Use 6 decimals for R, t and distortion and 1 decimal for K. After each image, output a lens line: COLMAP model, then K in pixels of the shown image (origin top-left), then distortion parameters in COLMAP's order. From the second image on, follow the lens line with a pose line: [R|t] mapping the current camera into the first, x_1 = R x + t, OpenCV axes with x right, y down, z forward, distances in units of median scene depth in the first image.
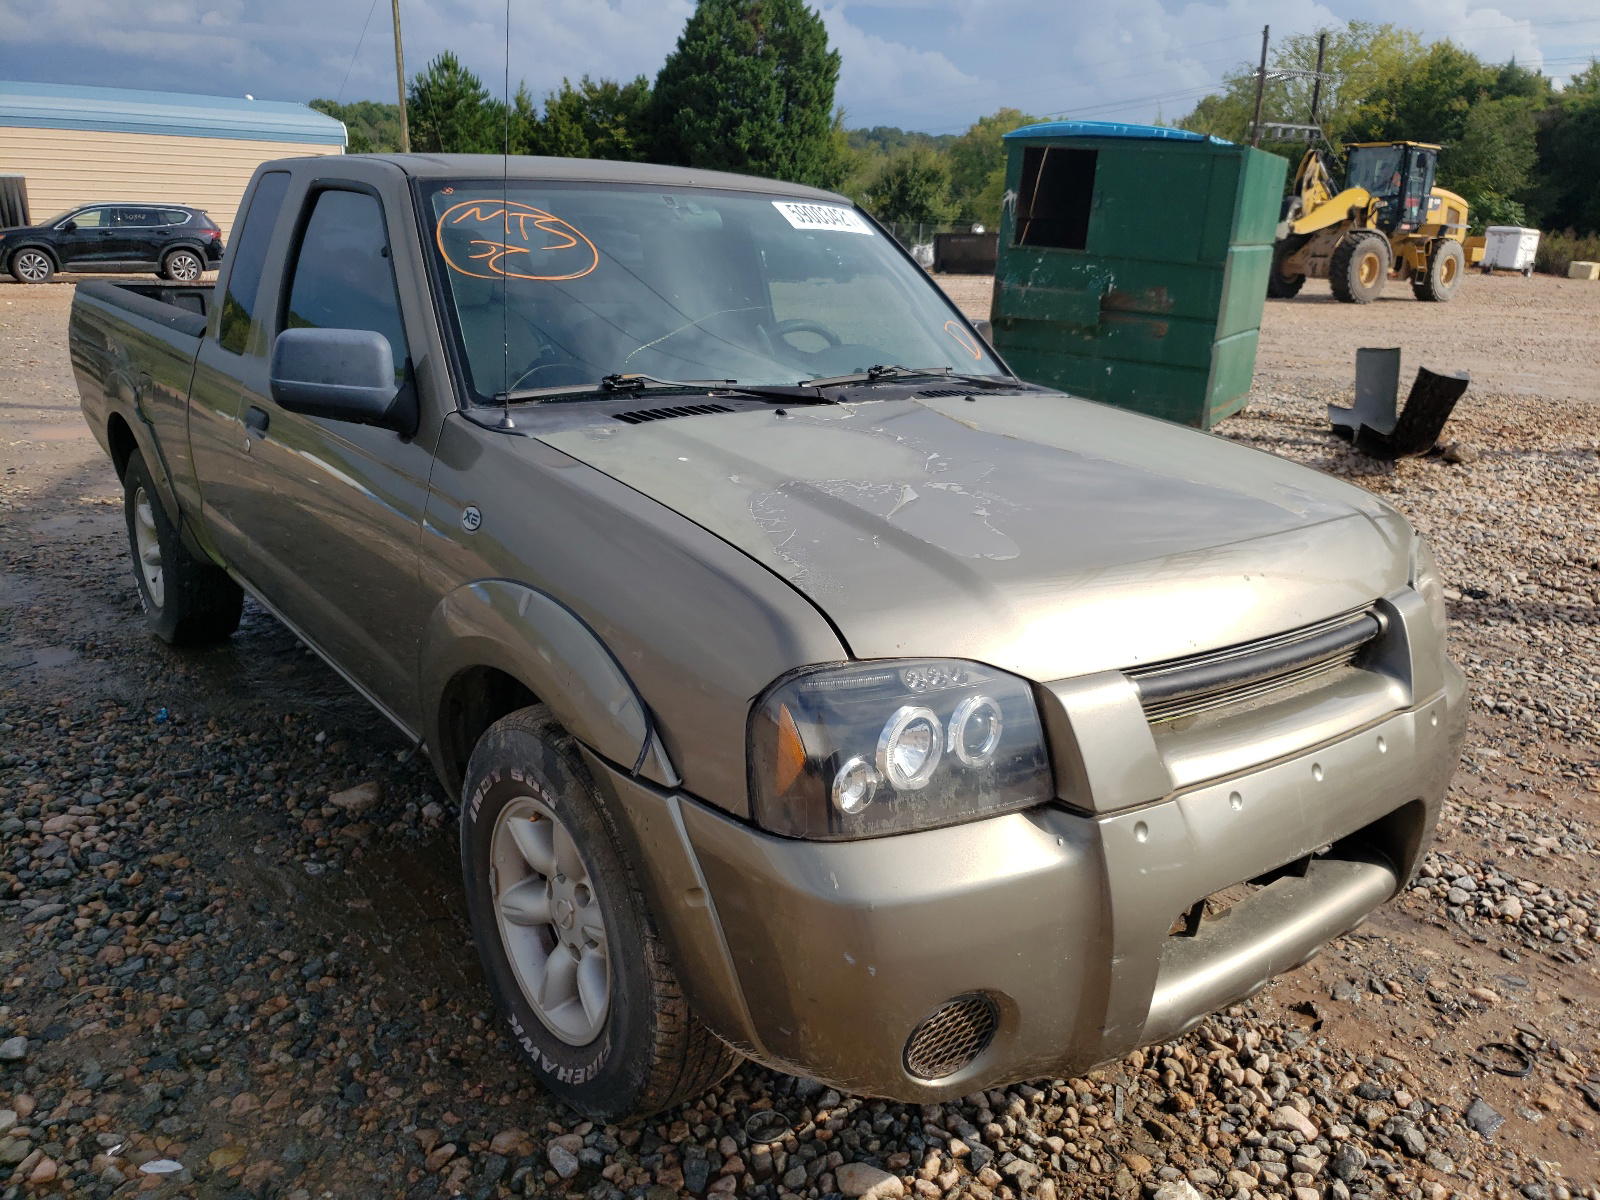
lens RADIAL K [[1225.0, 0, 800.0], [0, 1225.0, 582.3], [0, 0, 1]] dist [0.006225, 0.007537]
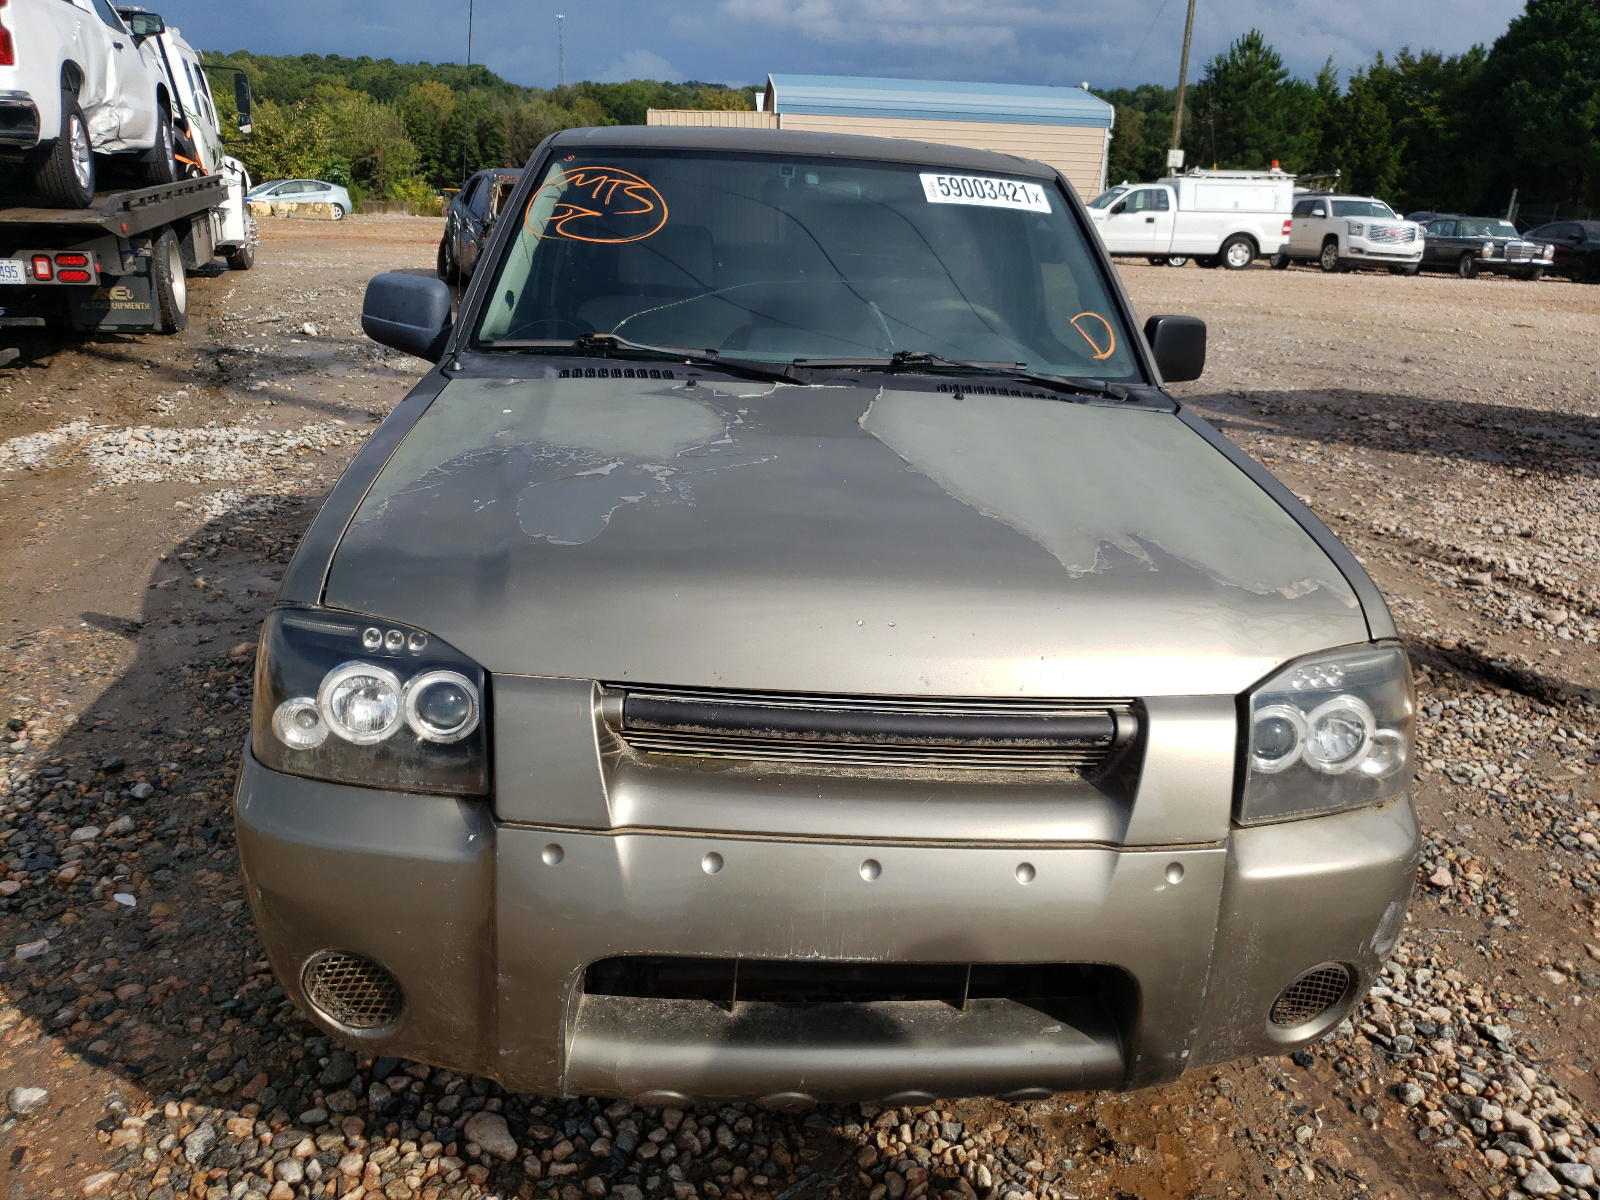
lens RADIAL K [[1216.0, 0, 800.0], [0, 1216.0, 600.0], [0, 0, 1]] dist [0.010924, 0.003948]
pose [[0.831891, 0.192750, -0.520389, 0.590017], [-0.178761, 0.980833, 0.077531, -0.058886], [0.525359, 0.028528, 0.850403, 0.216311]]
